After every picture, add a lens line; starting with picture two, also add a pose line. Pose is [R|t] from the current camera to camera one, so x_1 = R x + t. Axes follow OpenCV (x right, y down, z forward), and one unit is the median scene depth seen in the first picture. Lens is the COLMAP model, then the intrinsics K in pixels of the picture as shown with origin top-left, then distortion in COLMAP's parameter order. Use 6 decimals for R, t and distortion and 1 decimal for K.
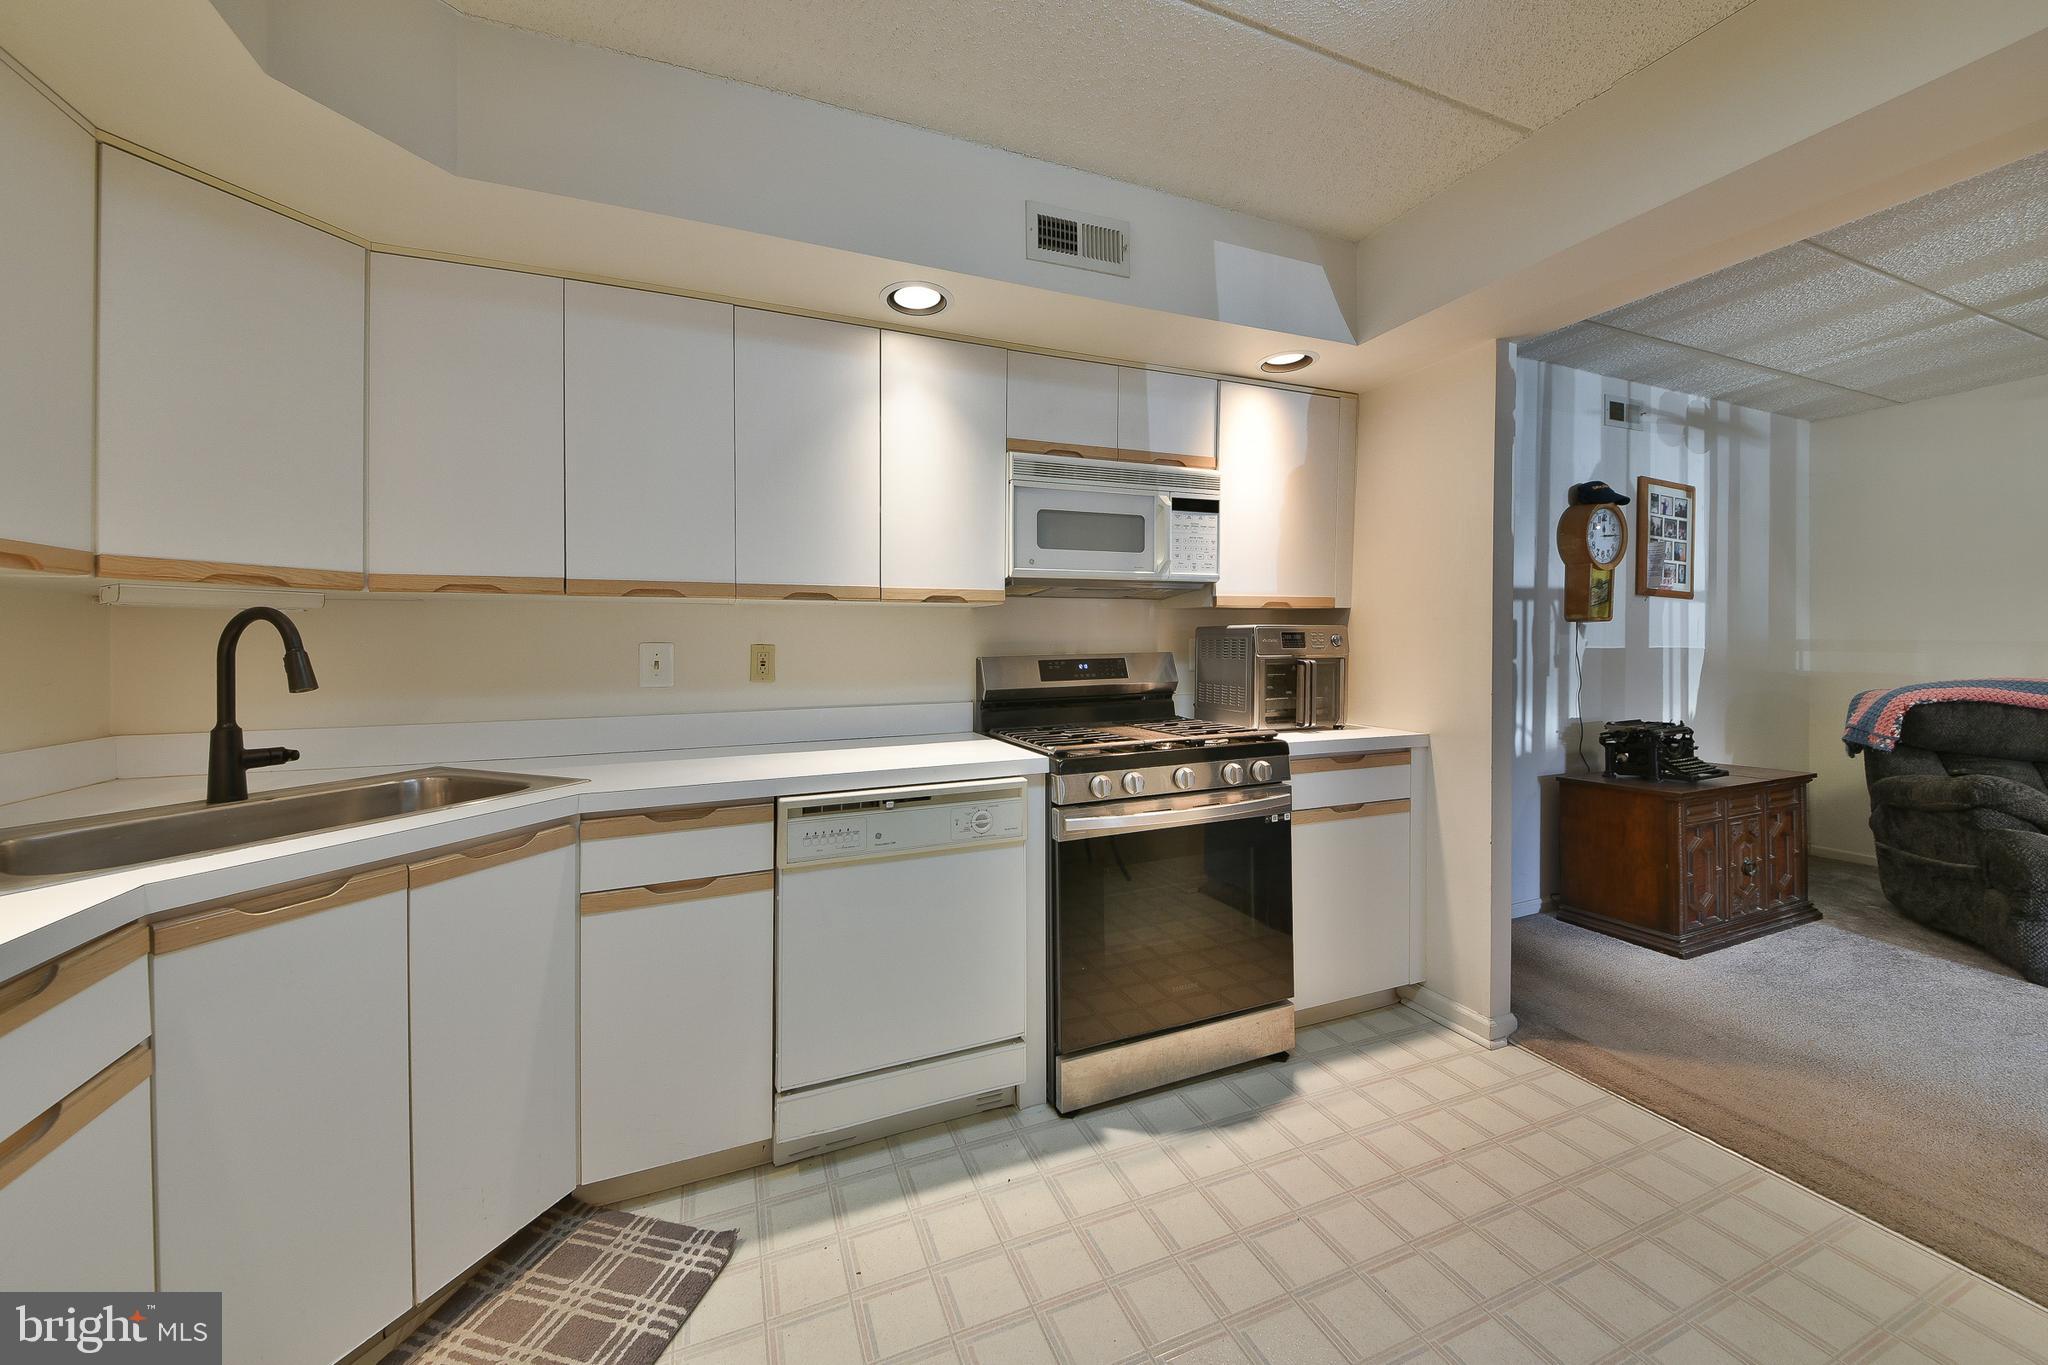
lens RADIAL K [[720.1, 0, 1008.5], [0, 720.1, 648.1], [0, 0, 1]] dist [-0.002471, -0.000540]
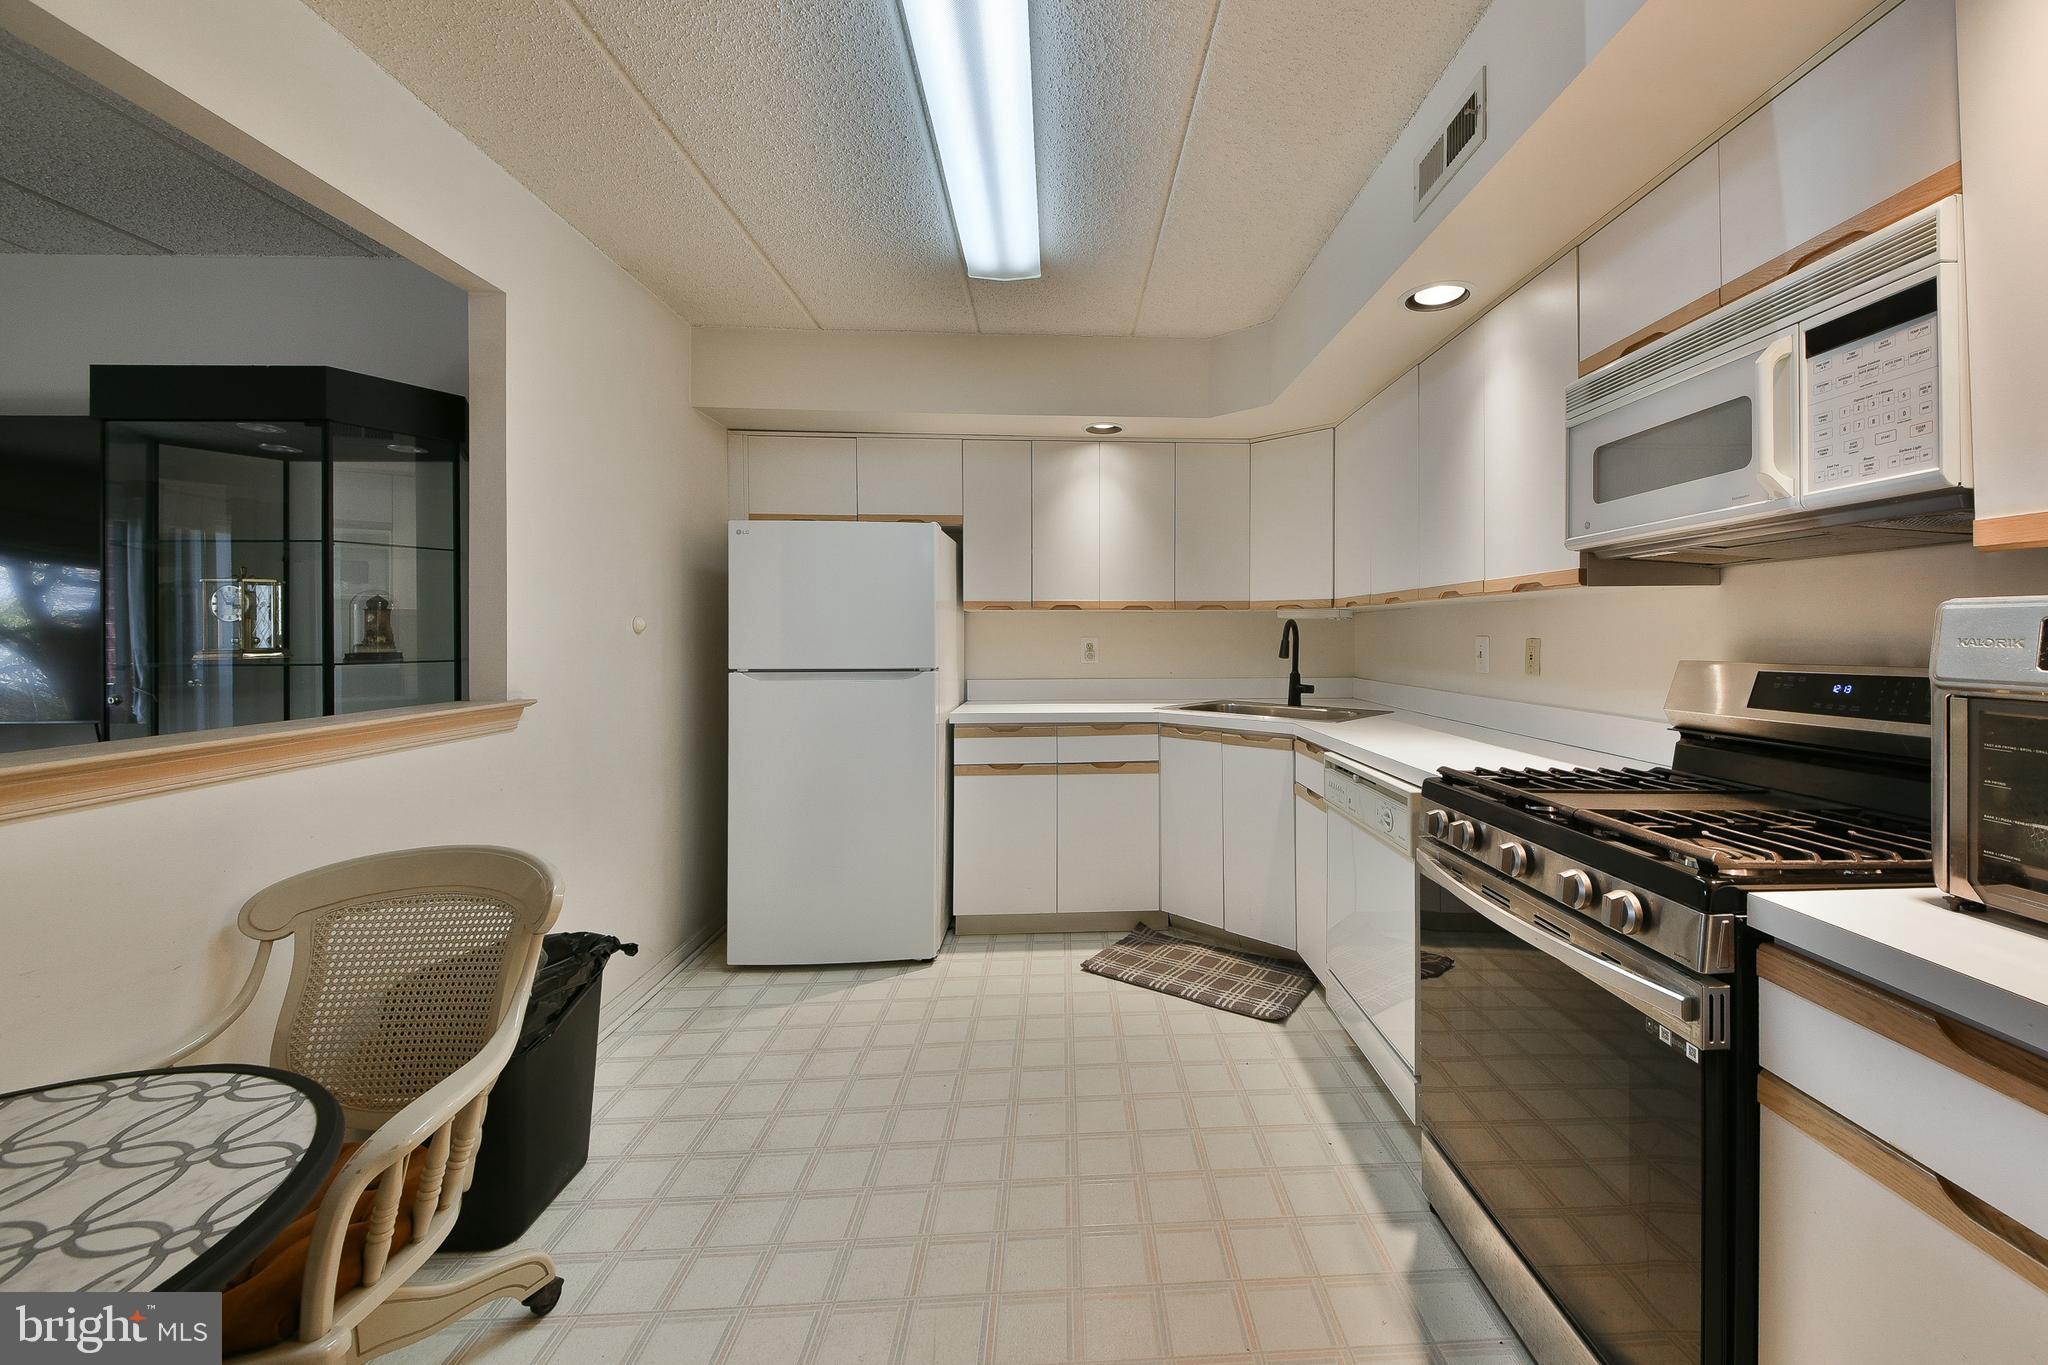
lens RADIAL K [[720.1, 0, 1074.5], [0, 720.1, 633.5], [0, 0, 1]] dist [-0.002471, -0.000540]
pose [[-0.319005, 0.005486, -0.947737, 0.822948], [-0.005475, 0.999956, 0.007632, -0.016247], [0.947737, 0.007623, -0.318961, 0.710785]]
